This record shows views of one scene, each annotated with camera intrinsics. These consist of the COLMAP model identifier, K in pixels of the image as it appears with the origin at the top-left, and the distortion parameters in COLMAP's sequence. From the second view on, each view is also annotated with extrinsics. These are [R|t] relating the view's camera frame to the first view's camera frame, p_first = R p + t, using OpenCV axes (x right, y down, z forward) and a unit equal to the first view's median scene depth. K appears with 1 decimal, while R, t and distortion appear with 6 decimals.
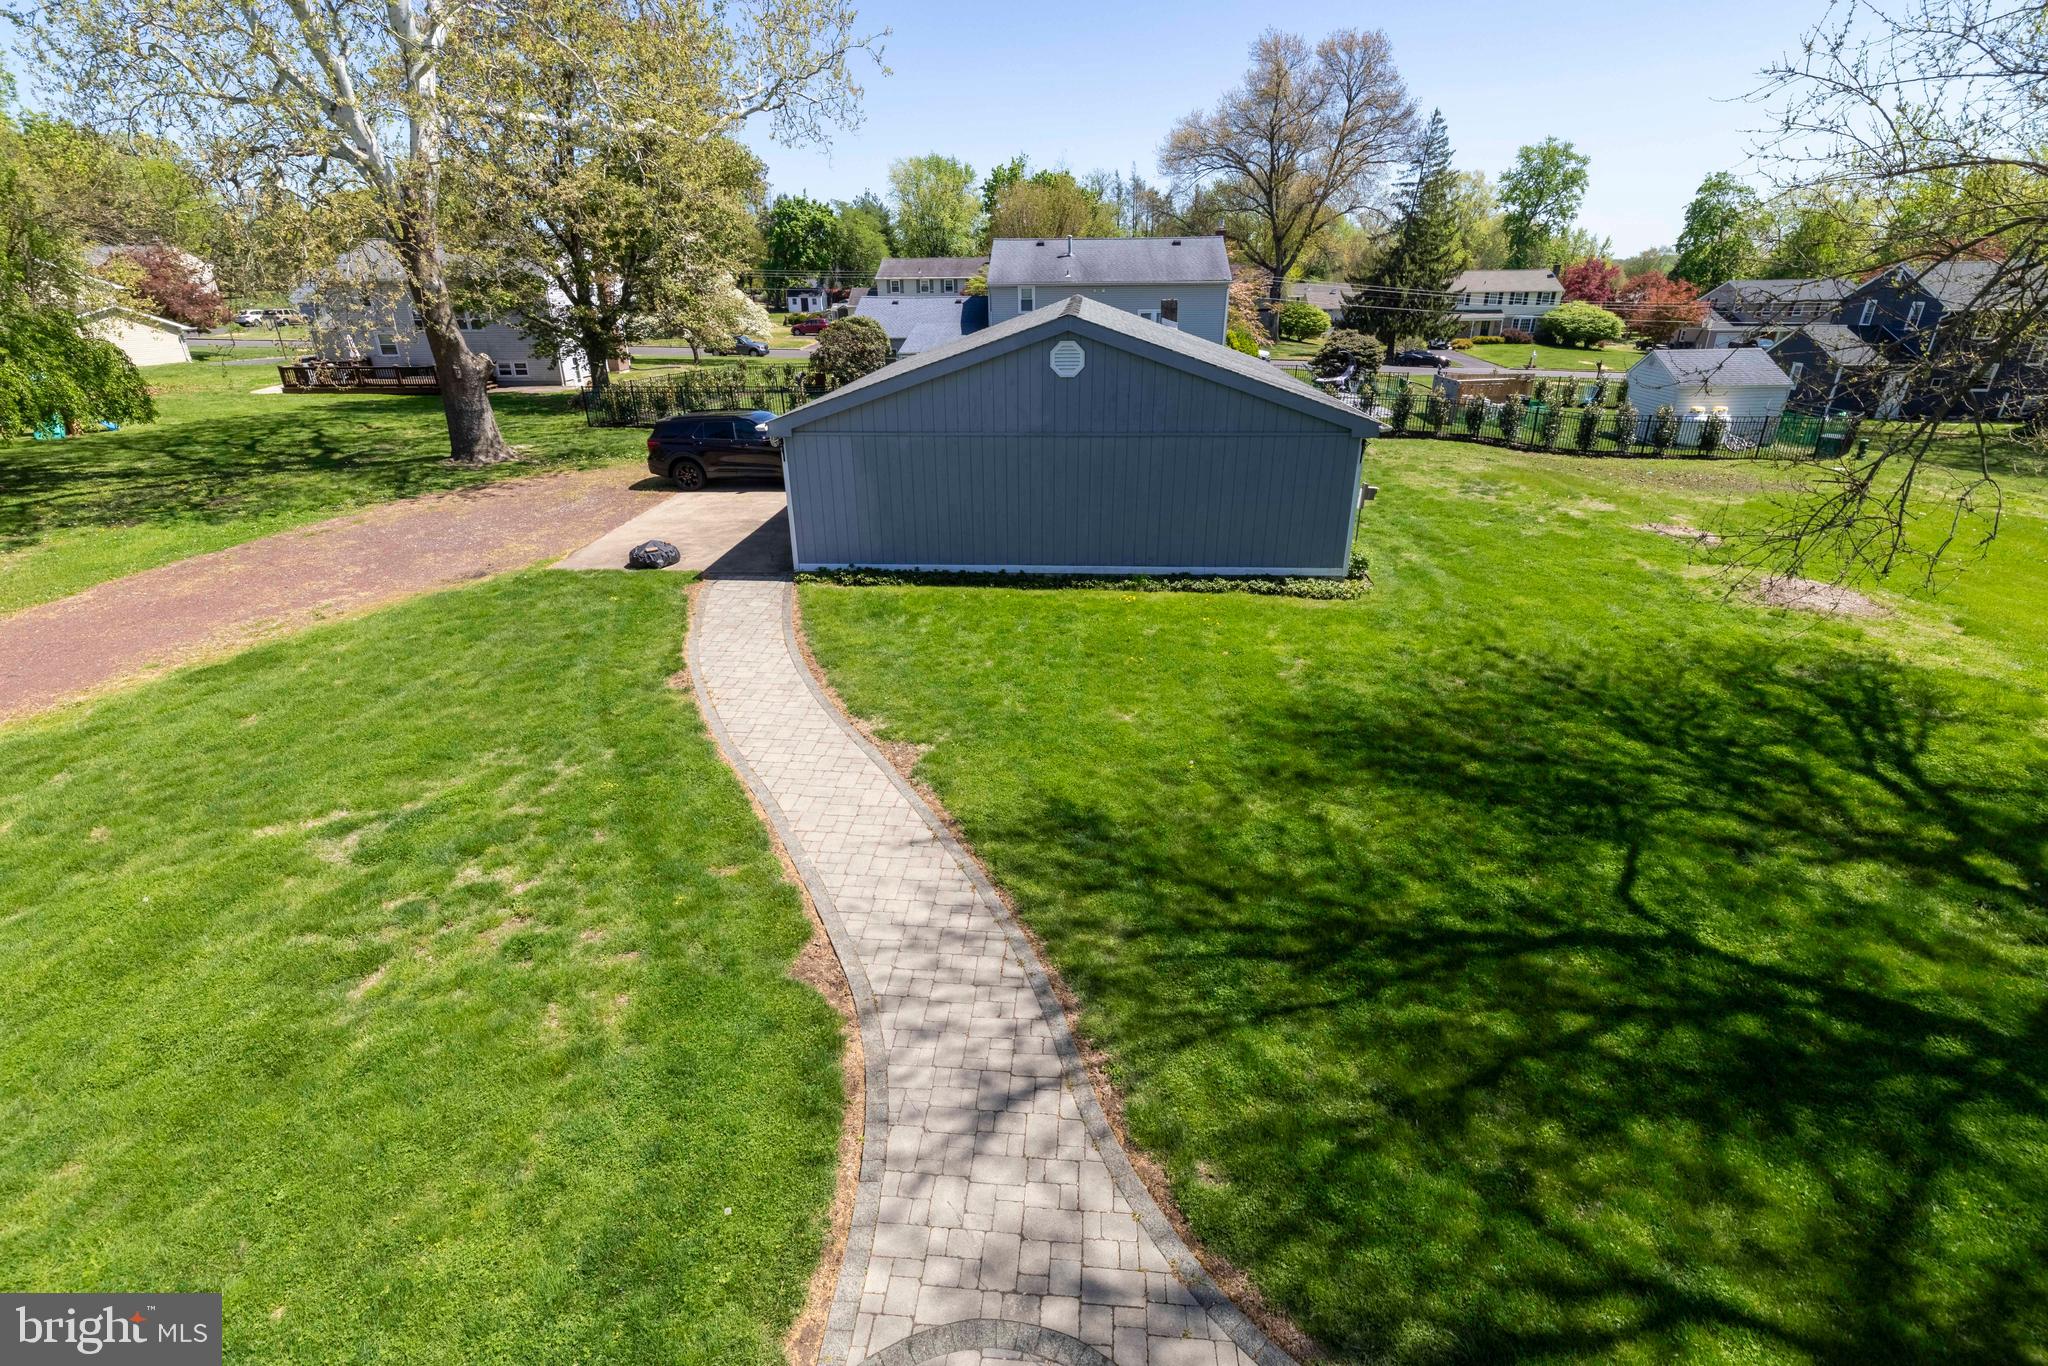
lens RADIAL K [[936.9, 0, 1021.5], [0, 936.9, 679.5], [0, 0, 1]] dist [0.003149, 0.000305]
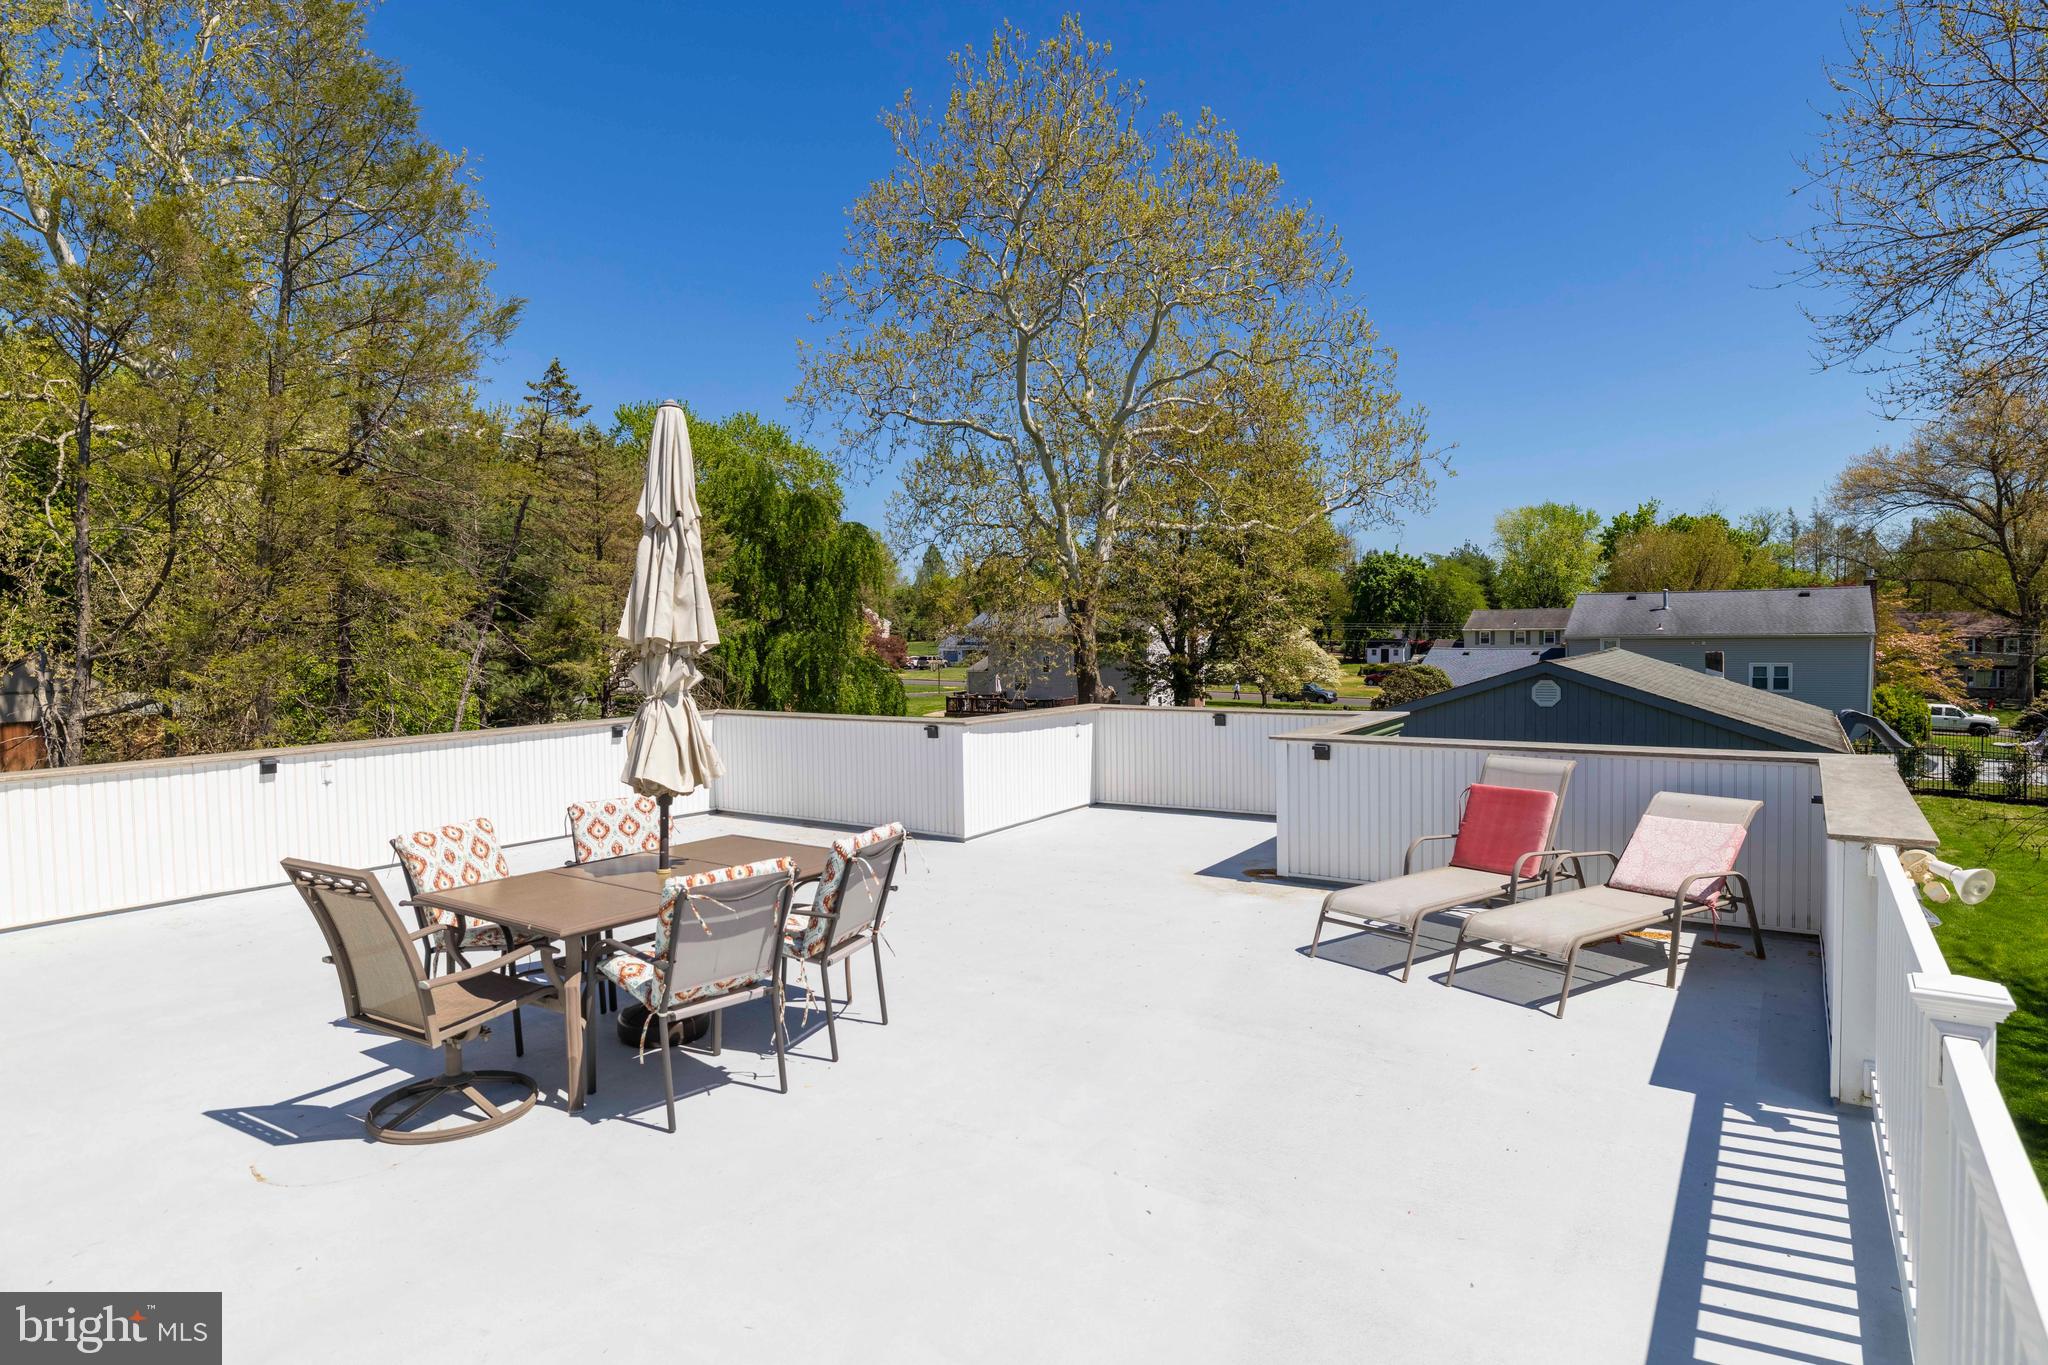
lens RADIAL K [[1110.3, 0, 1013.5], [0, 1110.3, 682.1], [0, 0, 1]] dist [0.003836, -0.004708]
pose [[0.858075, 0.020451, -0.513117, 0.036740], [-0.198377, 0.934840, -0.294482, 0.043246], [0.473660, 0.354479, 0.806220, -0.105765]]
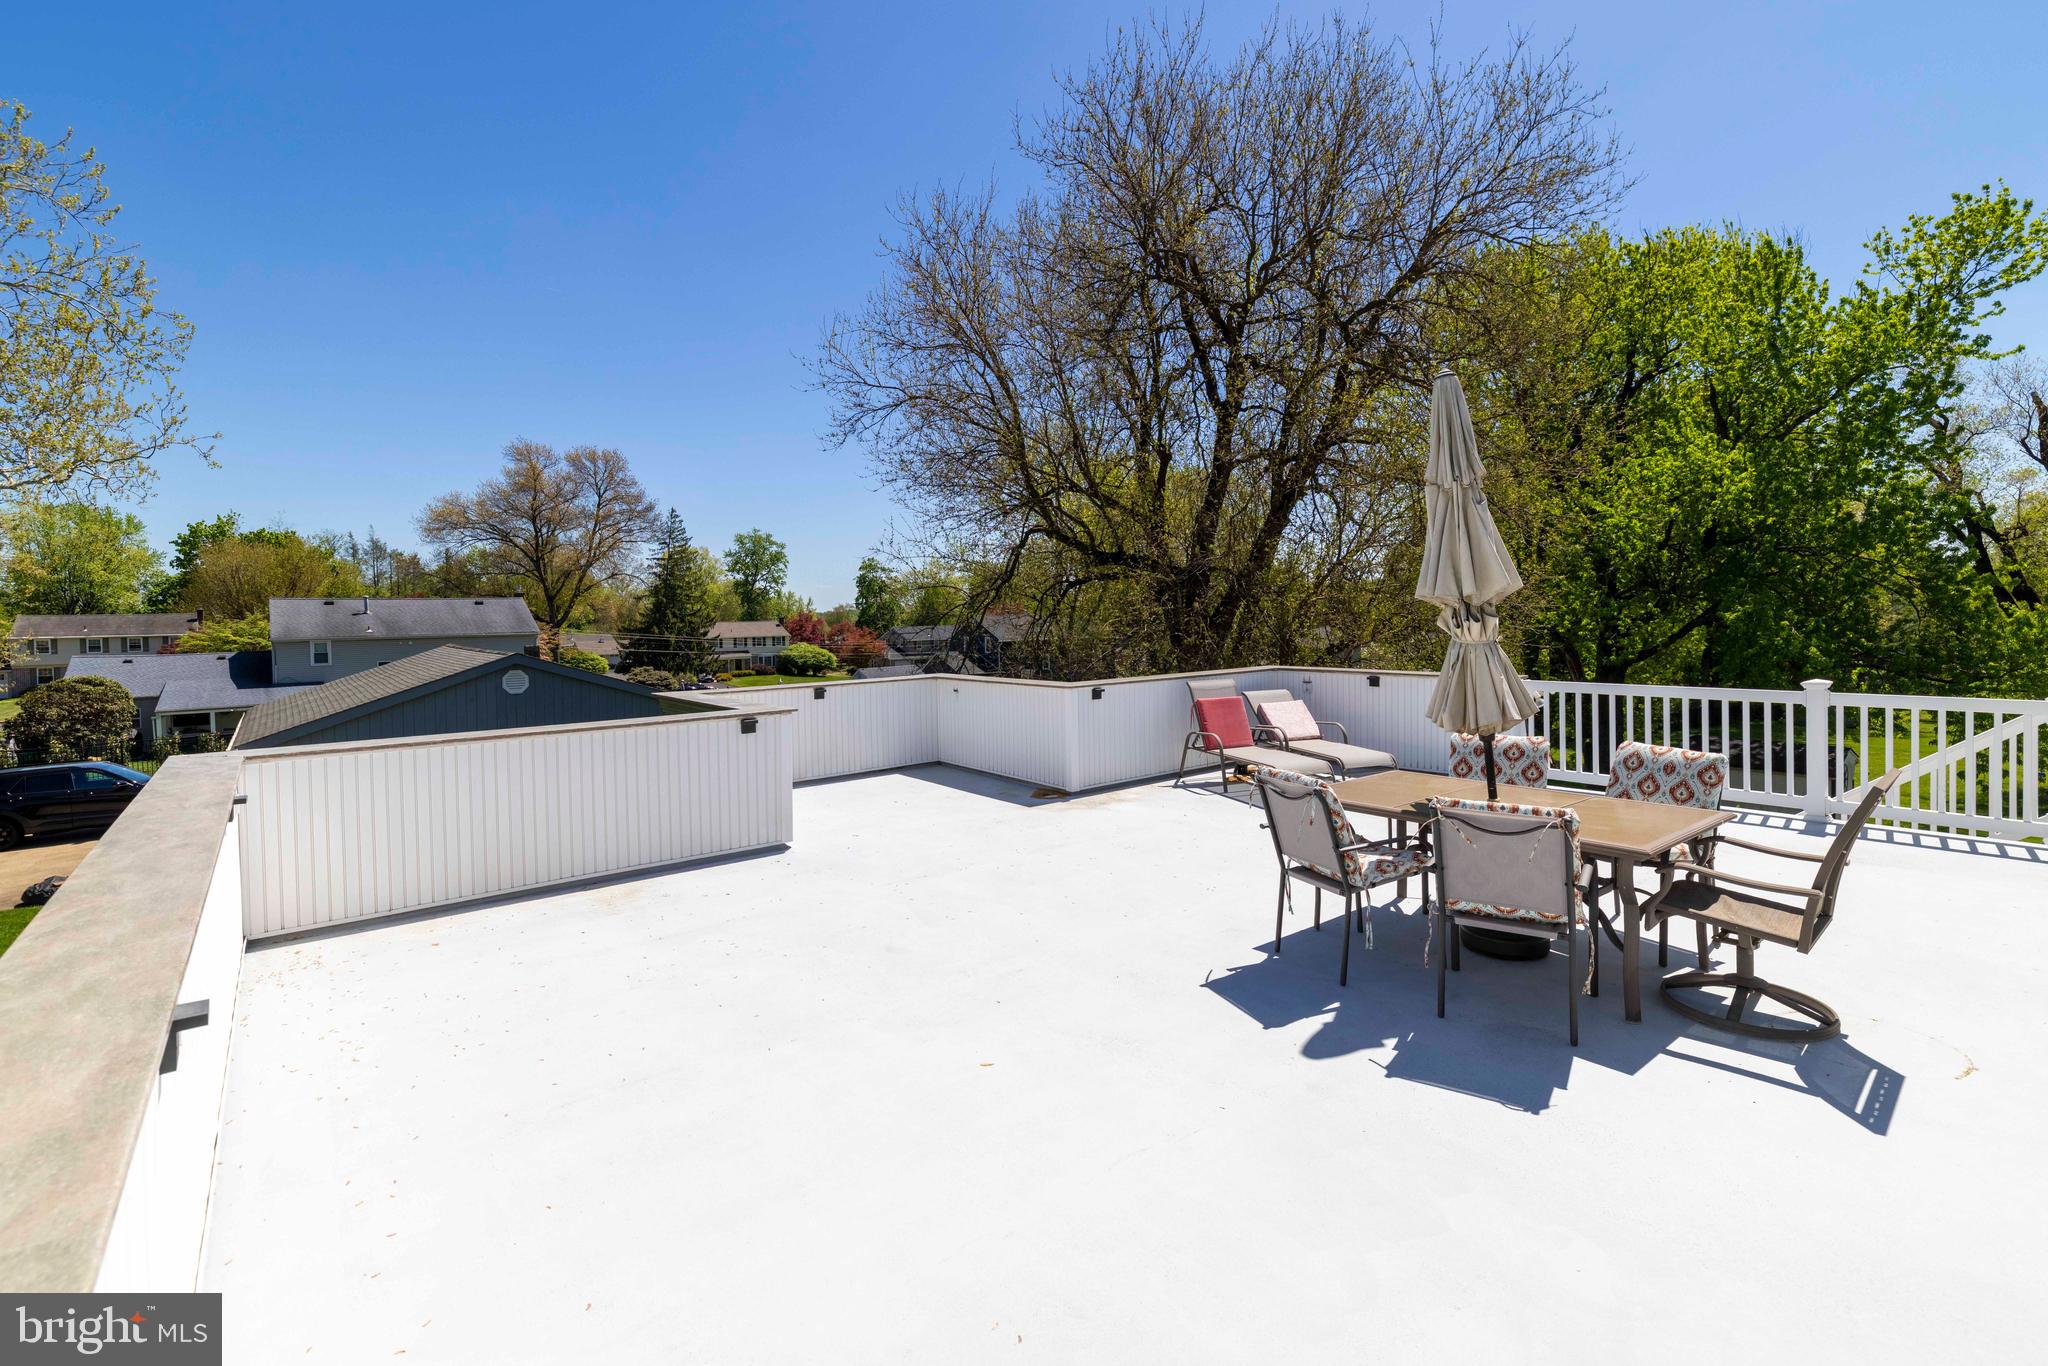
lens RADIAL K [[922.1, 0, 1017.2], [0, 922.1, 636.2], [0, 0, 1]] dist [0.000226, 0.000347]
pose [[0.740031, -0.020489, 0.672261, -0.060489], [0.278163, 0.919369, -0.278184, 0.037632], [-0.612356, 0.392863, 0.686060, -0.088153]]
